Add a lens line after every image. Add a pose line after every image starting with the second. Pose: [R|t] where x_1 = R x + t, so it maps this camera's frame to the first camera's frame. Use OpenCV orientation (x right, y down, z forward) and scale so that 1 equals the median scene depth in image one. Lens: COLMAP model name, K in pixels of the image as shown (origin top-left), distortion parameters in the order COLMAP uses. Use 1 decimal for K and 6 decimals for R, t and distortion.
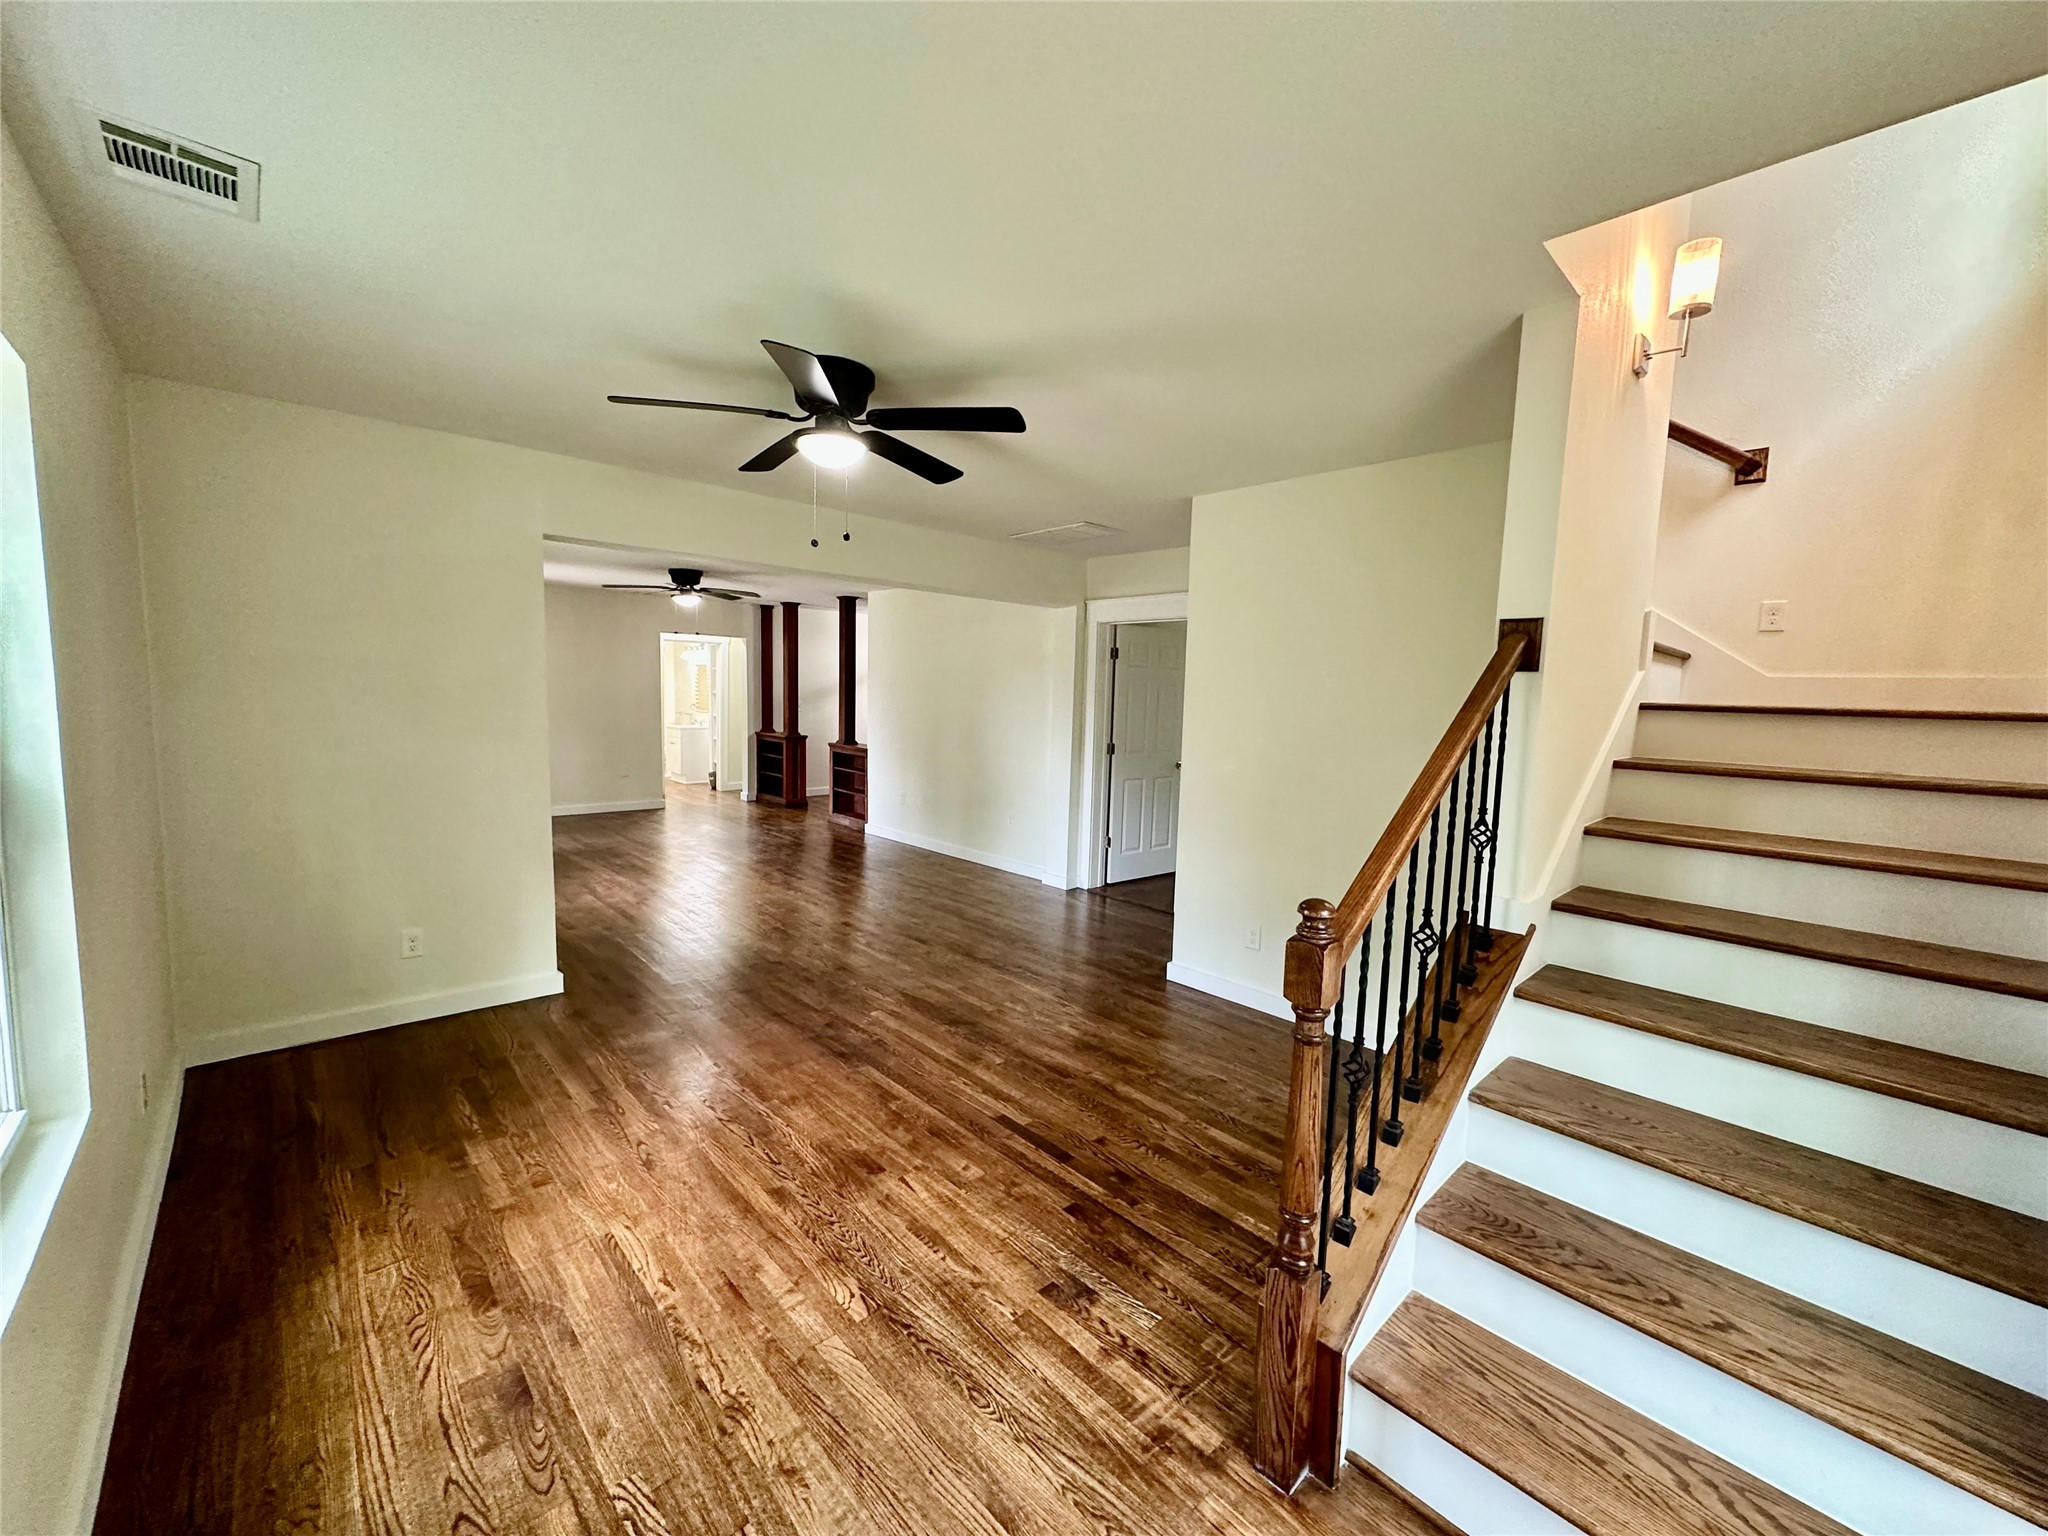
lens RADIAL K [[813.3, 0, 1021.2], [0, 813.3, 778.6], [0, 0, 1]] dist [-0.003716, 0.000927]
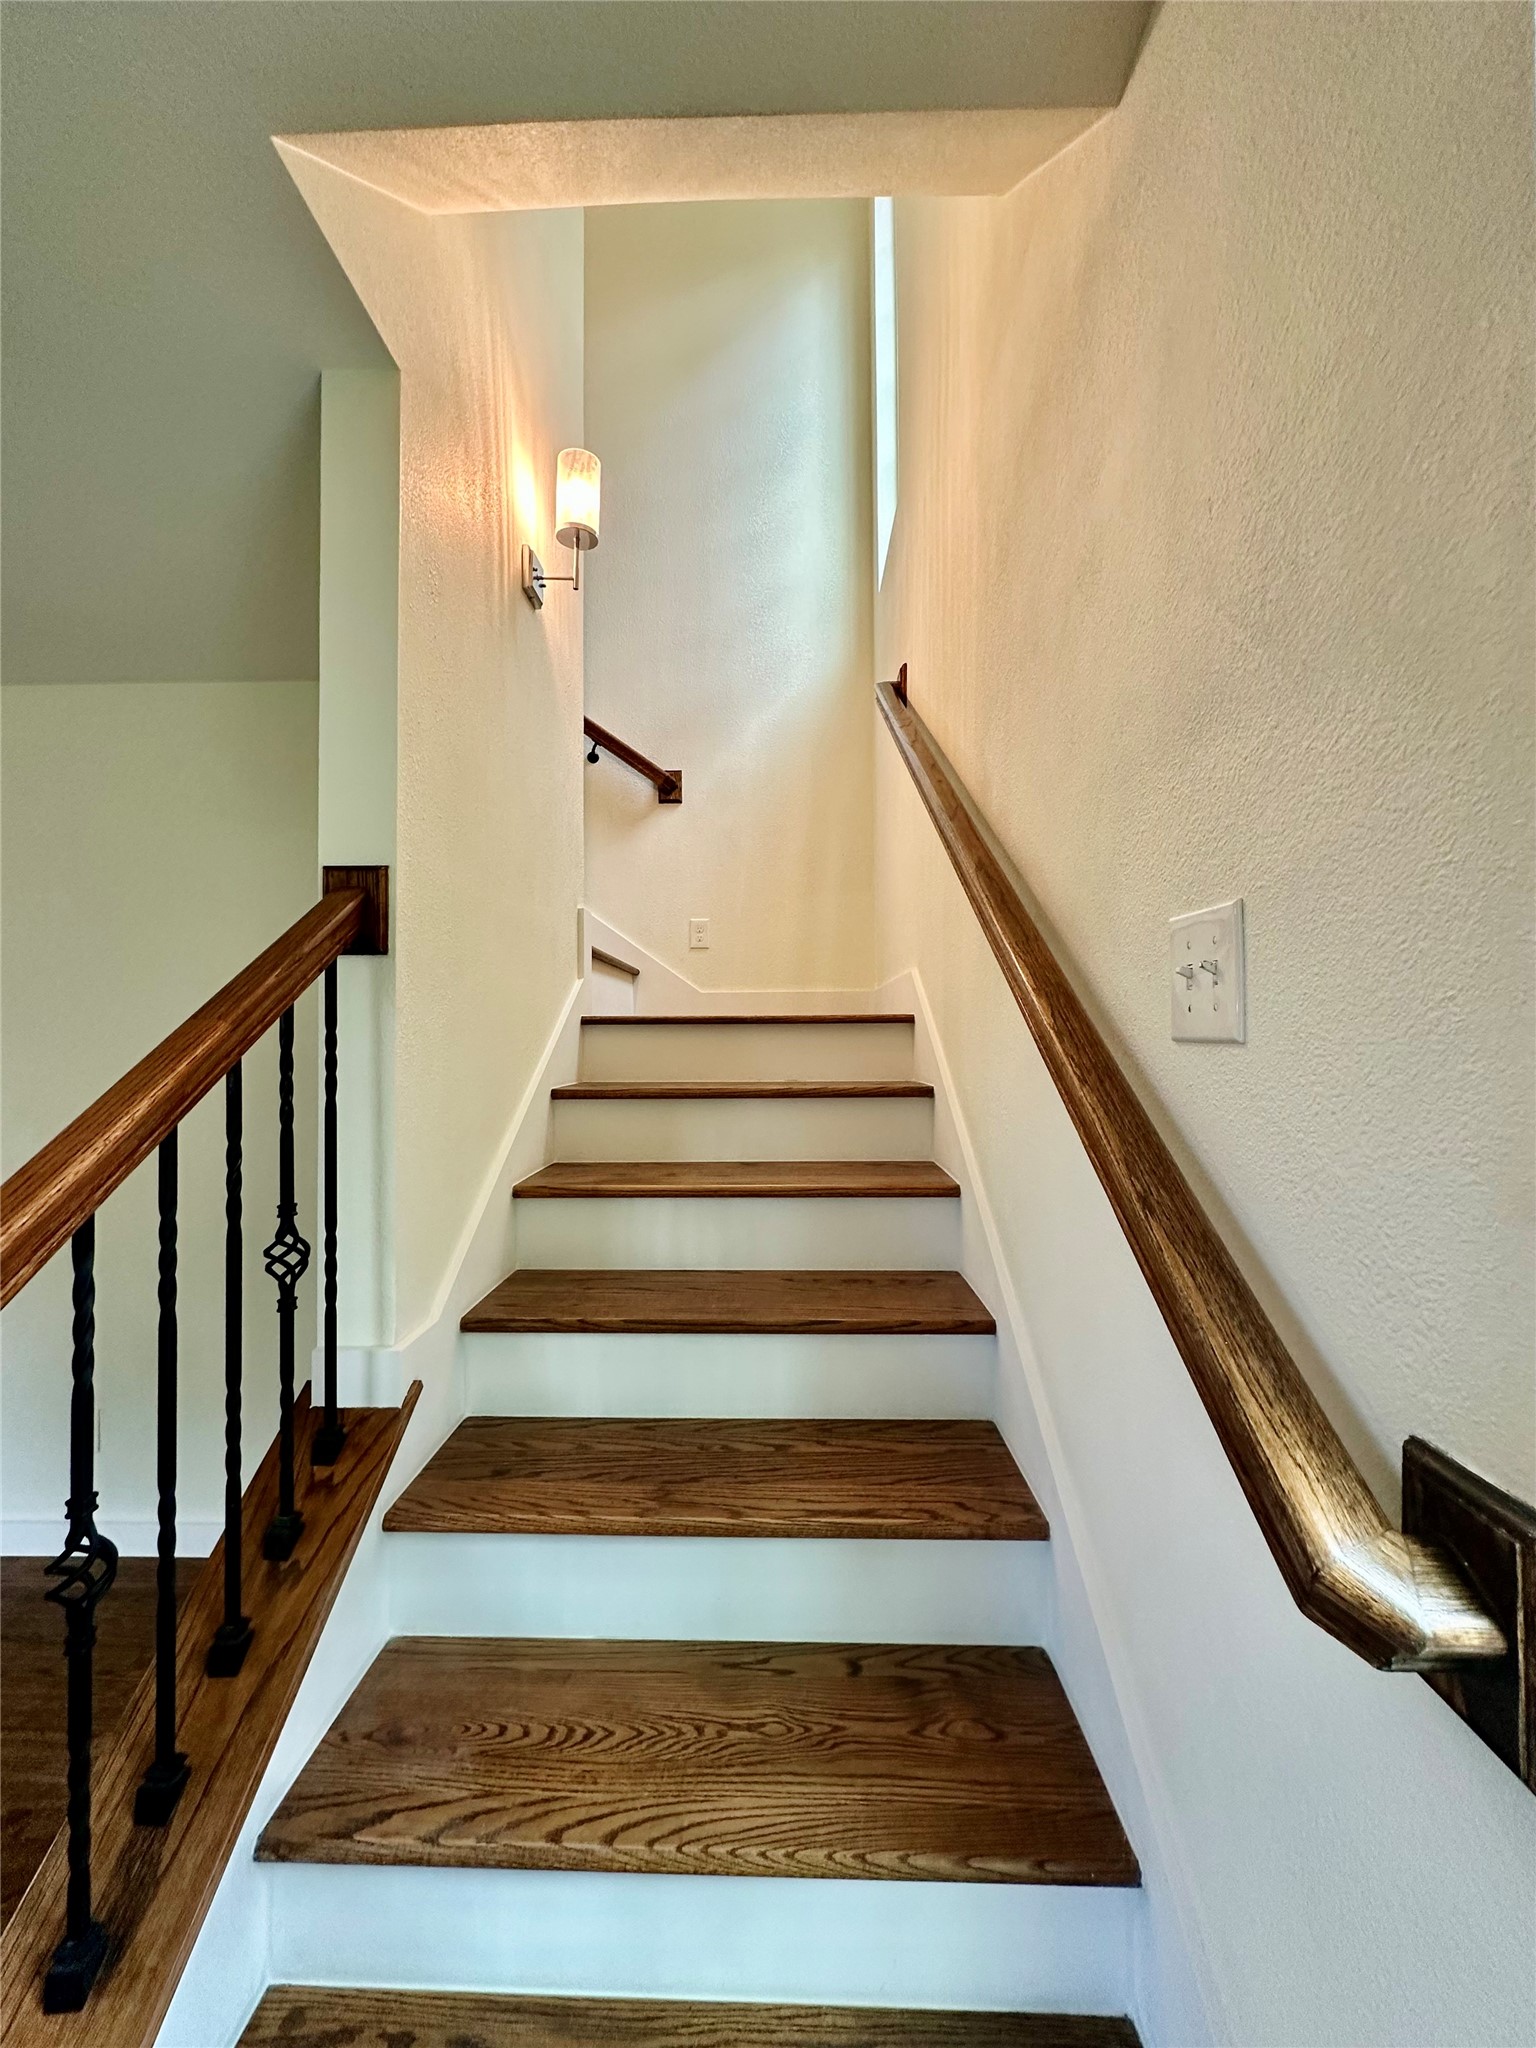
lens RADIAL K [[813.3, 0, 762.7], [0, 813.3, 1032.5], [0, 0, 1]] dist [-0.003716, 0.000927]
pose [[0.699437, -0.023644, 0.714303, 0.398308], [0.096255, 0.993463, -0.061366, -0.011146], [-0.708183, 0.111677, 0.697141, 0.390717]]
